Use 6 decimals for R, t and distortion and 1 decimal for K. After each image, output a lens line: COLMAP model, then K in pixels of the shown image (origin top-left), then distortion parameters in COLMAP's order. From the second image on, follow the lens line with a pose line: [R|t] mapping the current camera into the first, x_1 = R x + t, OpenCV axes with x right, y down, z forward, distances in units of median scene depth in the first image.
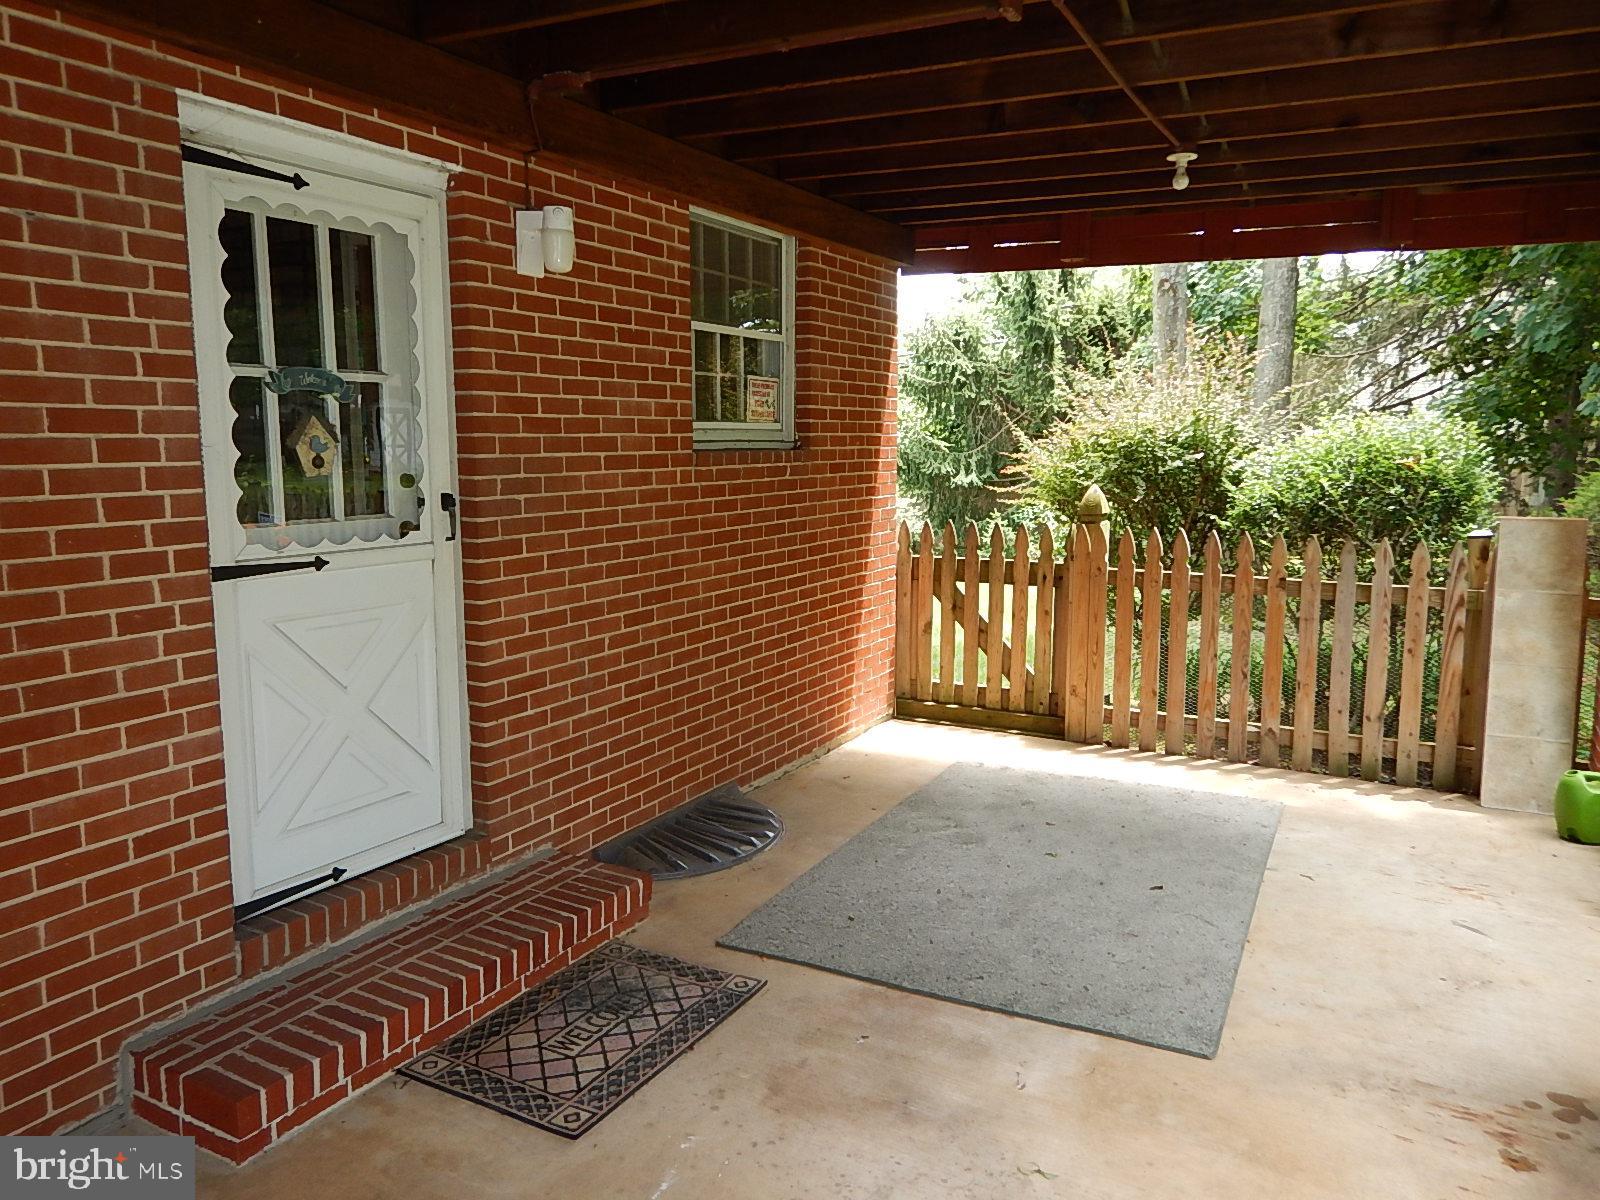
lens RADIAL K [[1155.8, 0, 798.0], [0, 1155.8, 596.5], [0, 0, 1]] dist [0.031344, -0.004867]
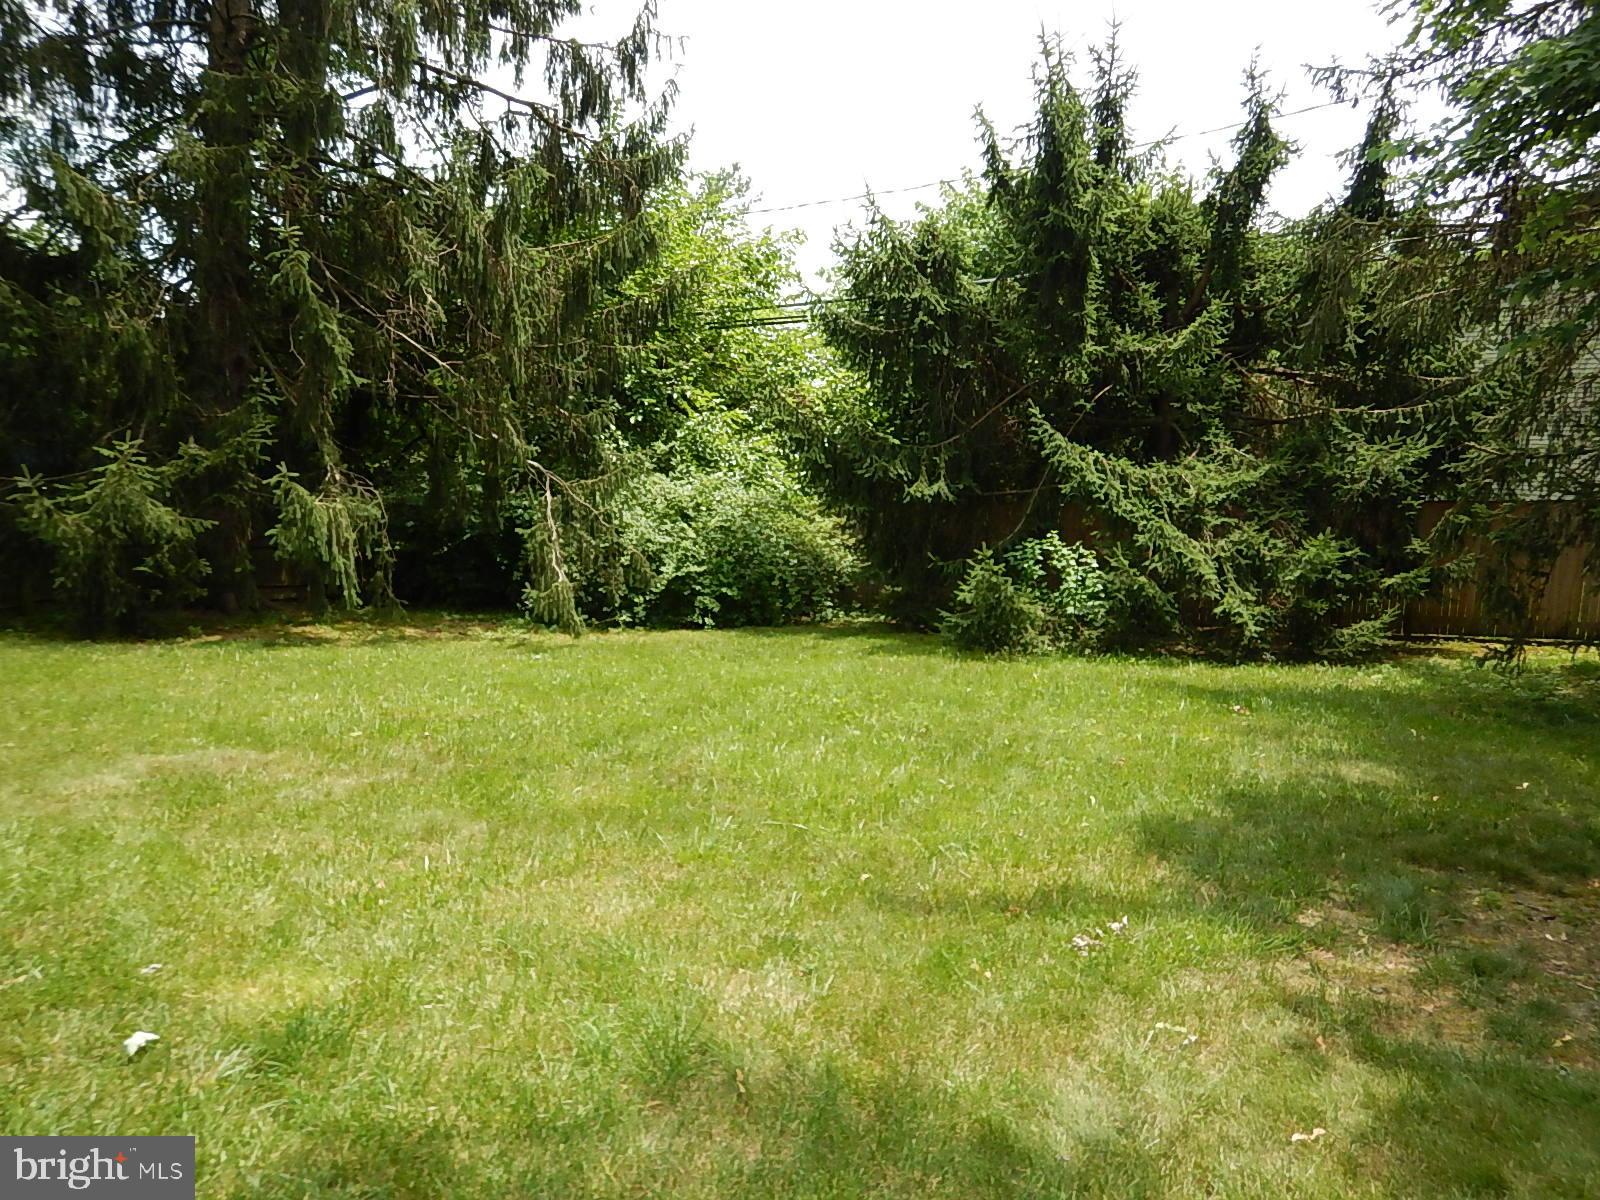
lens RADIAL K [[1155.8, 0, 800.9], [0, 1155.8, 601.1], [0, 0, 1]] dist [0.031344, -0.004867]
pose [[0.997781, 0.037522, 0.055004, 0.047046], [-0.036892, 0.999242, -0.012433, -0.032820], [-0.055429, 0.010376, 0.998409, 0.397939]]
